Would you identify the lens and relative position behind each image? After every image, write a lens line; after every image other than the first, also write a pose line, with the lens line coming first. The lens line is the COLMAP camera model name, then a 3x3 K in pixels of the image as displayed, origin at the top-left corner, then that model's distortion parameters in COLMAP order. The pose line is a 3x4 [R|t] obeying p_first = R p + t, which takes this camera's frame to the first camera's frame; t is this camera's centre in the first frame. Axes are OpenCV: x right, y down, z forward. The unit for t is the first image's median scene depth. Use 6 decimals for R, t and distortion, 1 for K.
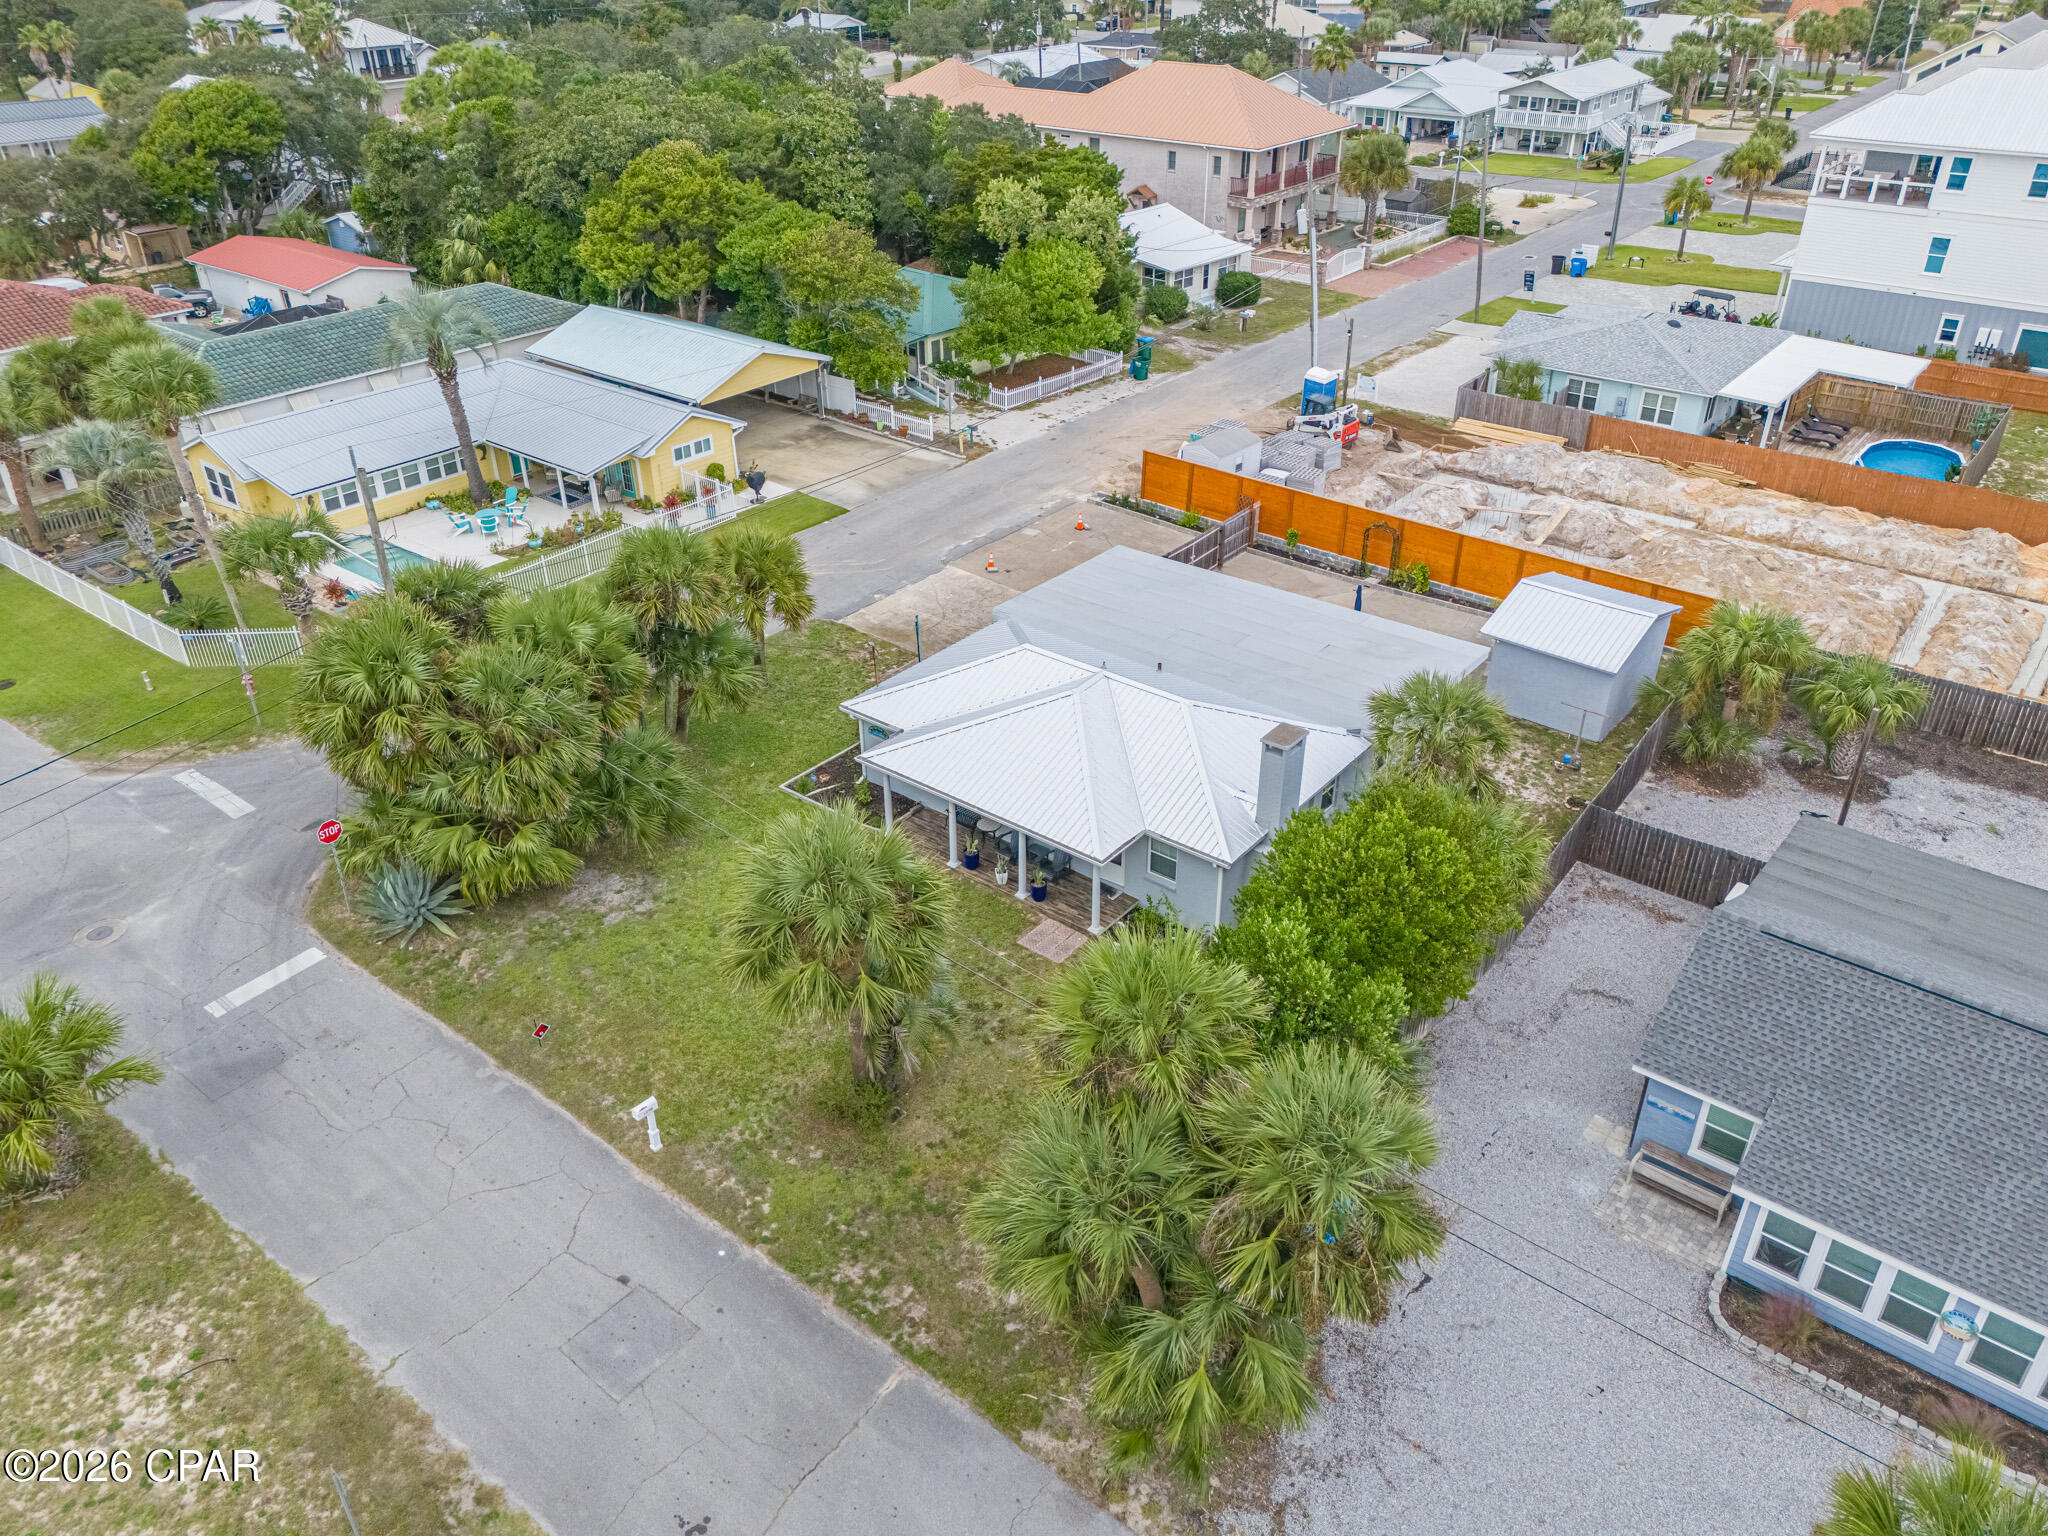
lens RADIAL K [[1509.8, 0, 1024.0], [0, 1509.8, 768.0], [0, 0, 1]] dist [0.082672, -0.067278]
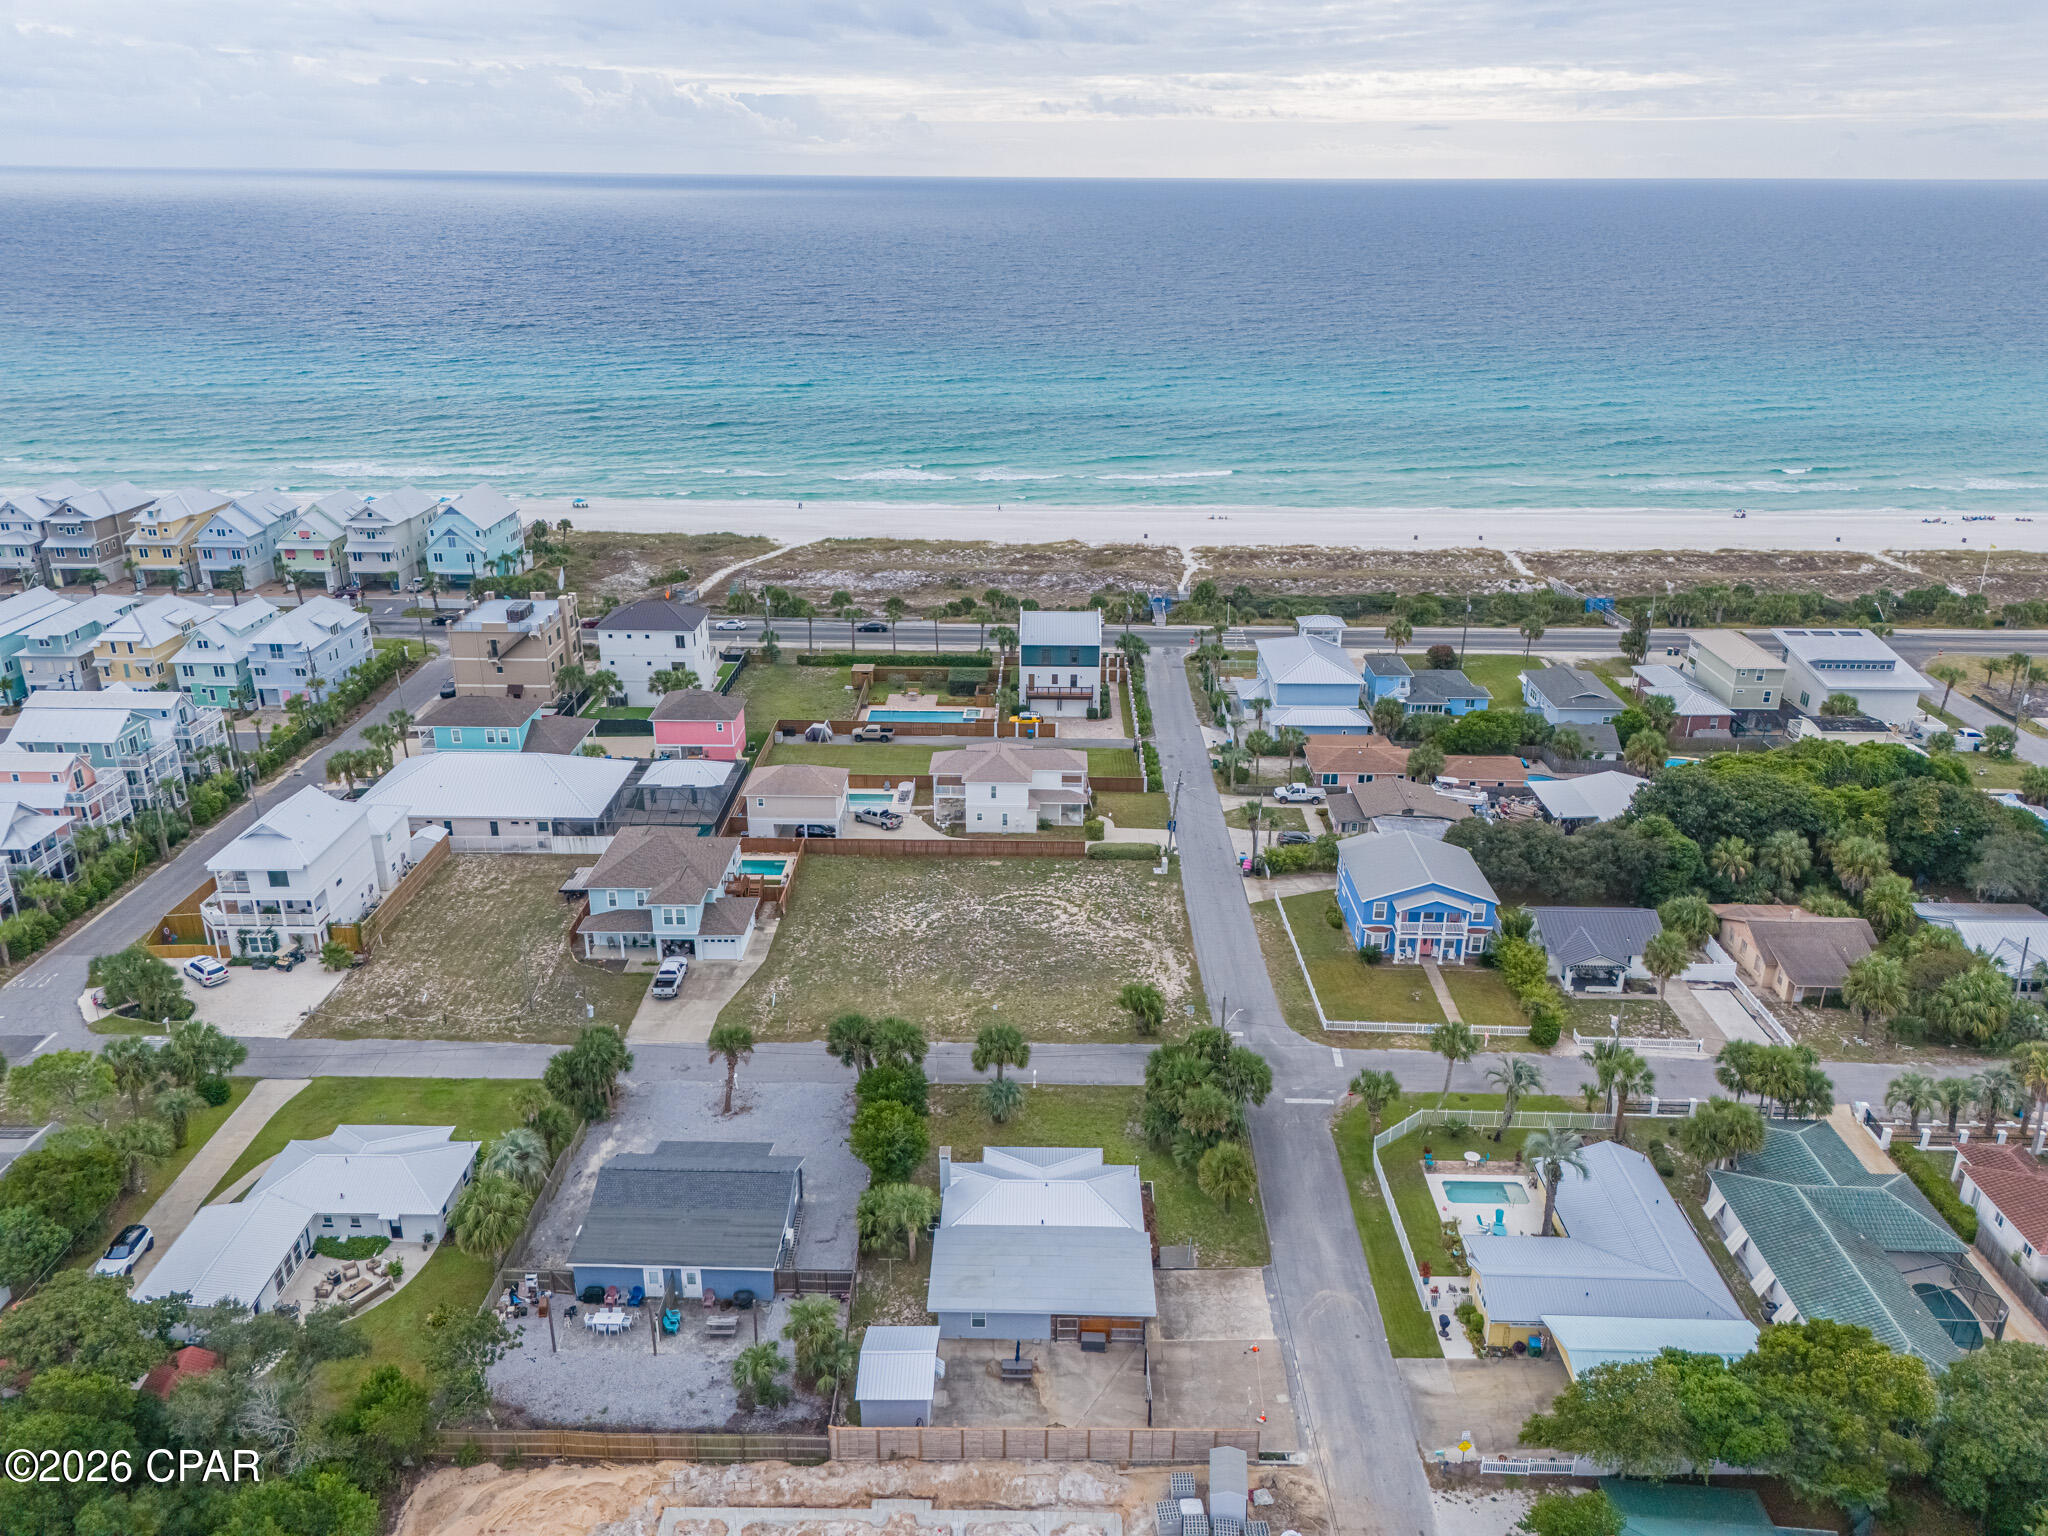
lens RADIAL K [[1521.7, 0, 1035.0], [0, 1521.7, 759.8], [0, 0, 1]] dist [0.039547, -0.009241]
pose [[-0.787783, 0.215147, -0.577157, 0.988179], [-0.330742, 0.642719, 0.691029, -1.620256], [0.519623, 0.735271, -0.435165, 1.178031]]
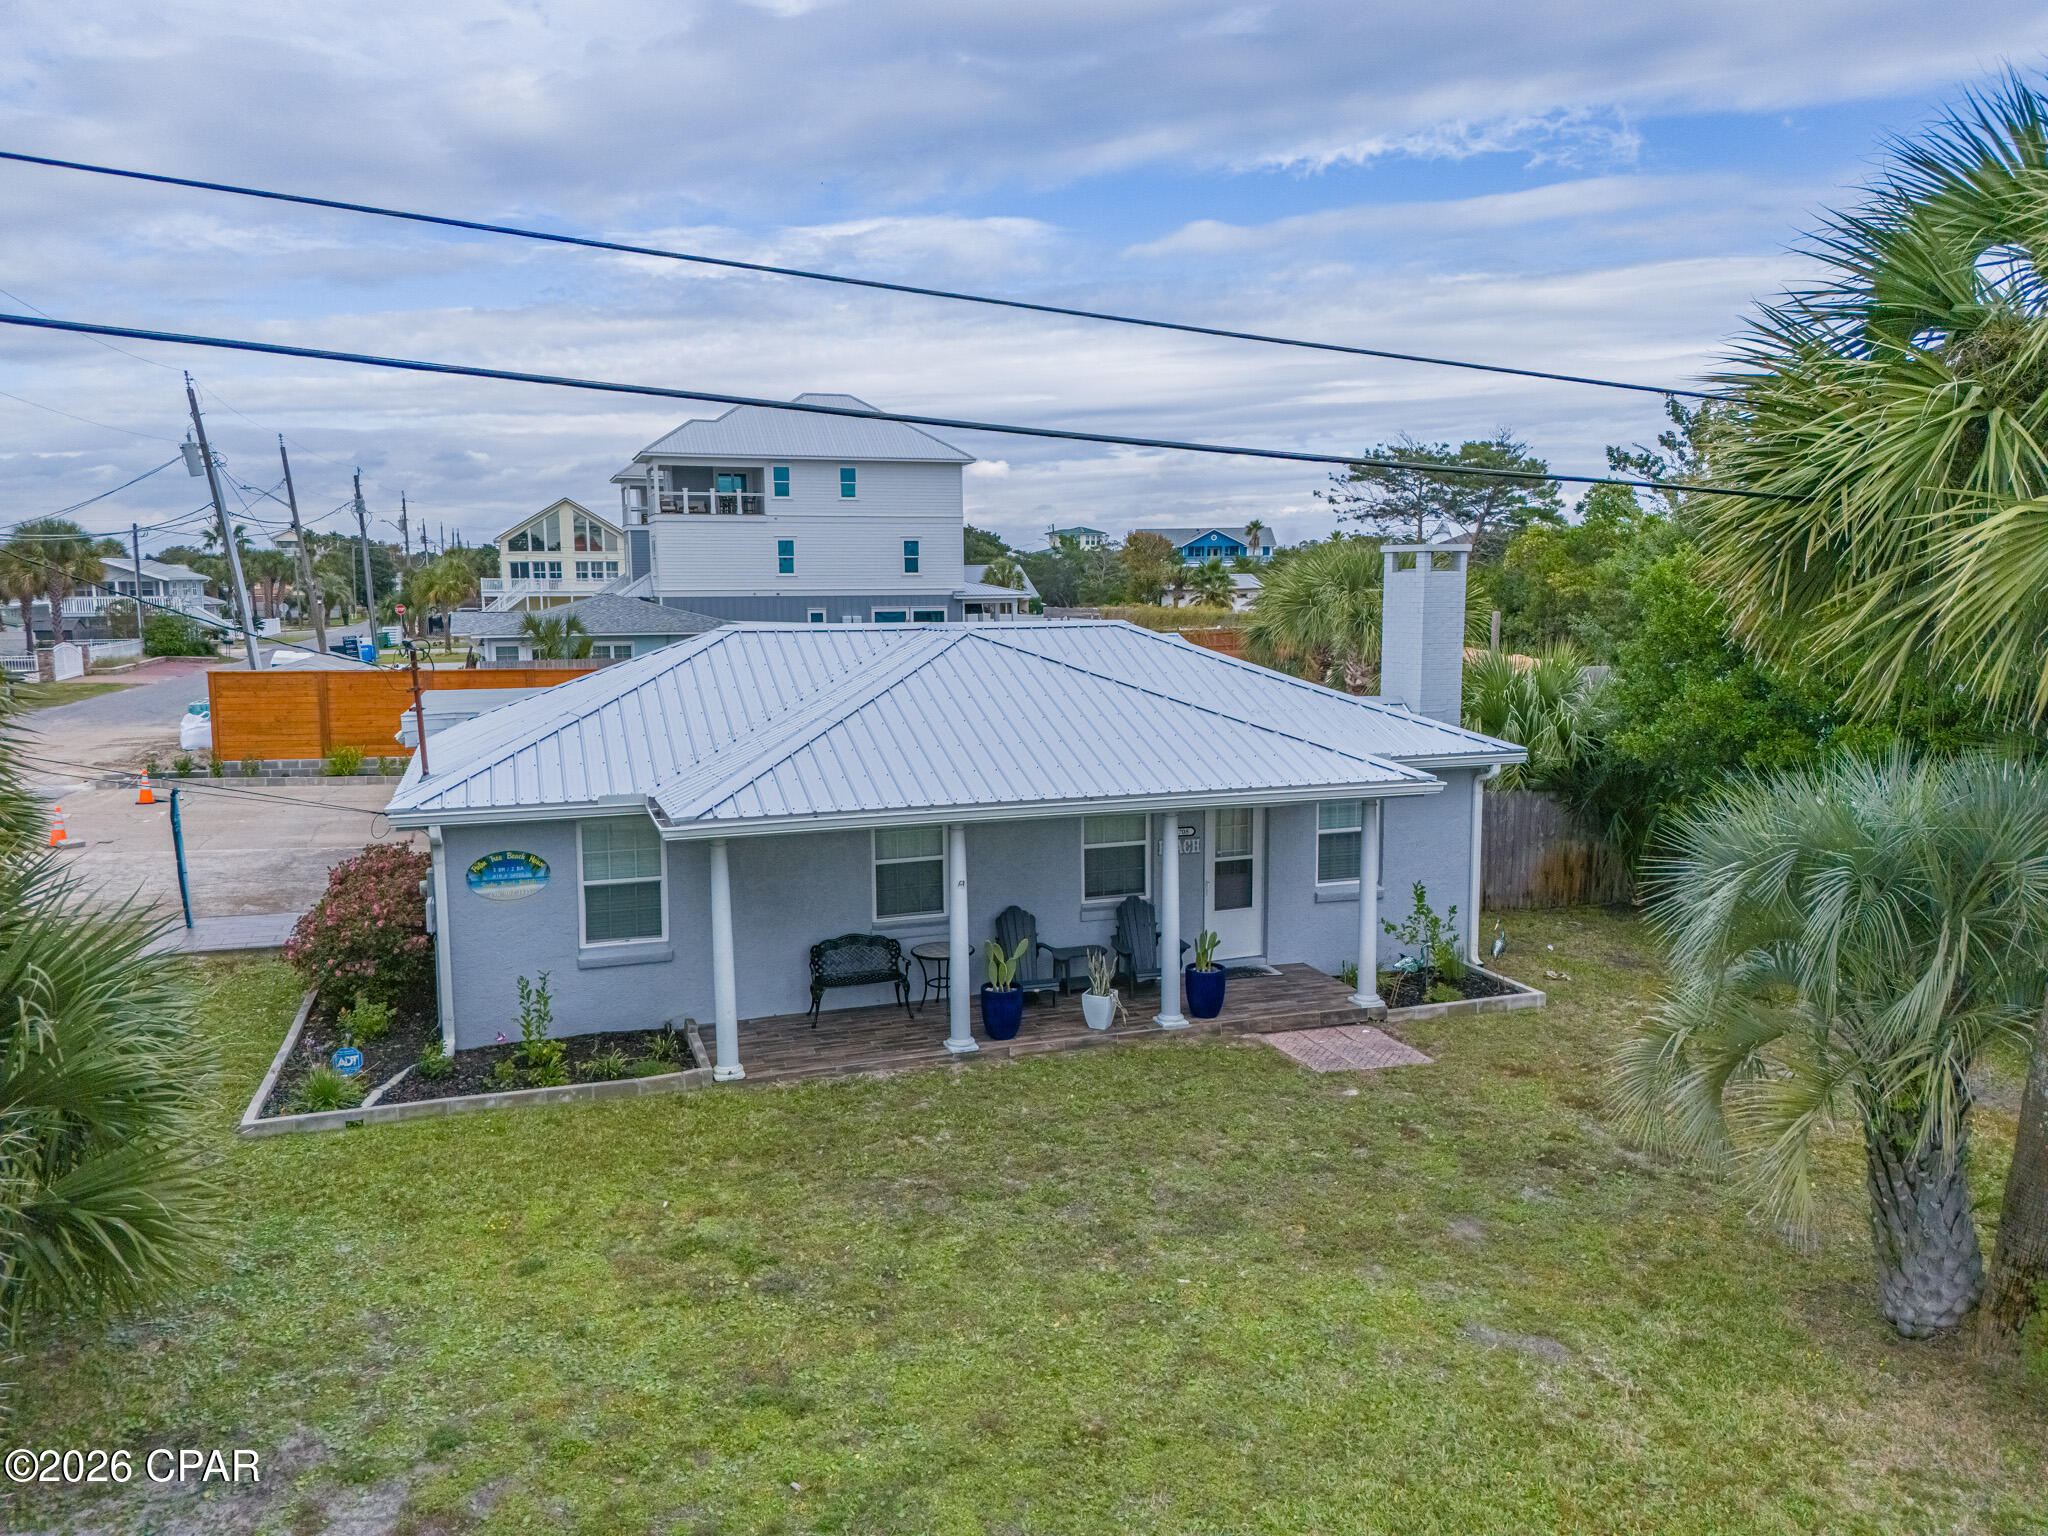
lens RADIAL K [[1509.8, 0, 1024.0], [0, 1509.8, 768.0], [0, 0, 1]] dist [0.082672, -0.067278]
pose [[0.547527, -0.113421, 0.829066, -0.256103], [0.435991, 0.884329, -0.166954, 0.047695], [-0.714231, 0.452877, 0.533644, 0.567124]]
